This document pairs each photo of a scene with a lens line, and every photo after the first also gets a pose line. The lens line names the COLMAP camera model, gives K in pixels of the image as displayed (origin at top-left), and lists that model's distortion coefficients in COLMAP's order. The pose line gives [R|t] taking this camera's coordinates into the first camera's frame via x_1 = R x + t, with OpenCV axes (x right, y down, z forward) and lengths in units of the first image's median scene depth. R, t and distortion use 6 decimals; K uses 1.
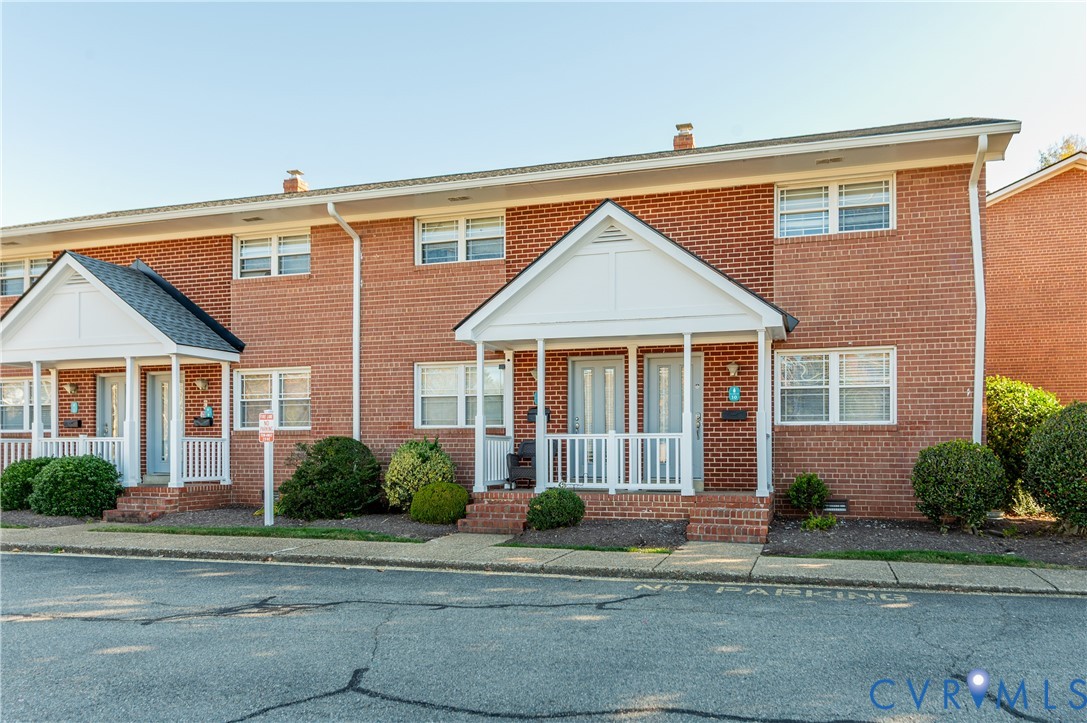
lens RADIAL K [[617.1, 0, 536.7], [0, 617.1, 370.2], [0, 0, 1]] dist [0.005697, -0.000630]
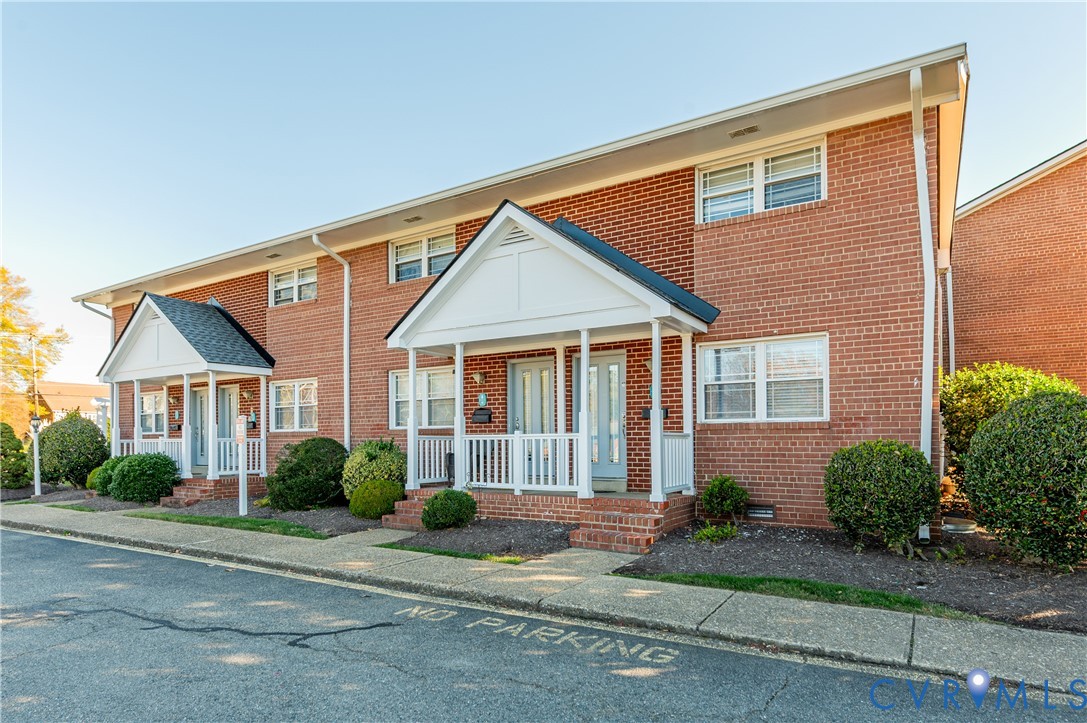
lens RADIAL K [[501.0, 0, 536.3], [0, 501.0, 382.2], [0, 0, 1]] dist [0.005142, -0.000618]
pose [[0.976374, -0.029885, -0.214012, 0.315024], [0.032006, 0.999467, 0.006453, 0.013812], [0.213705, -0.013150, 0.976810, 0.205288]]
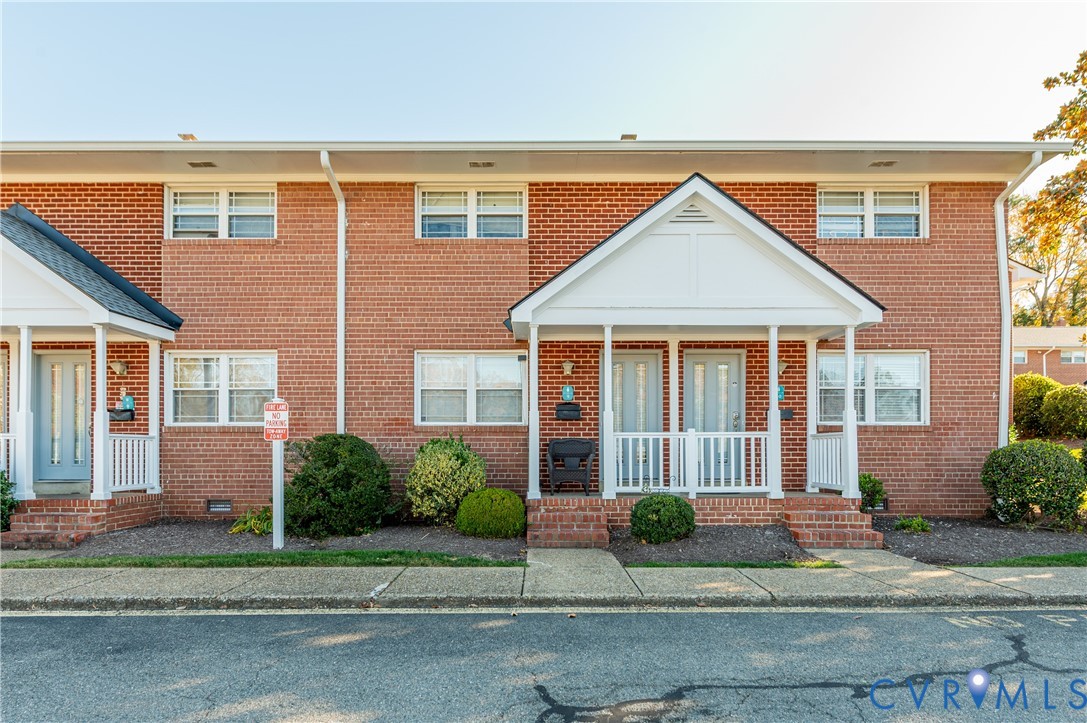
lens RADIAL K [[541.5, 0, 470.4], [0, 541.5, 387.1], [0, 0, 1]] dist [0.003406, -0.001012]
pose [[0.968417, 0.027336, 0.247833, -0.379322], [-0.031011, 0.999459, 0.010938, 0.036099], [-0.247400, -0.018278, 0.968741, 0.294240]]
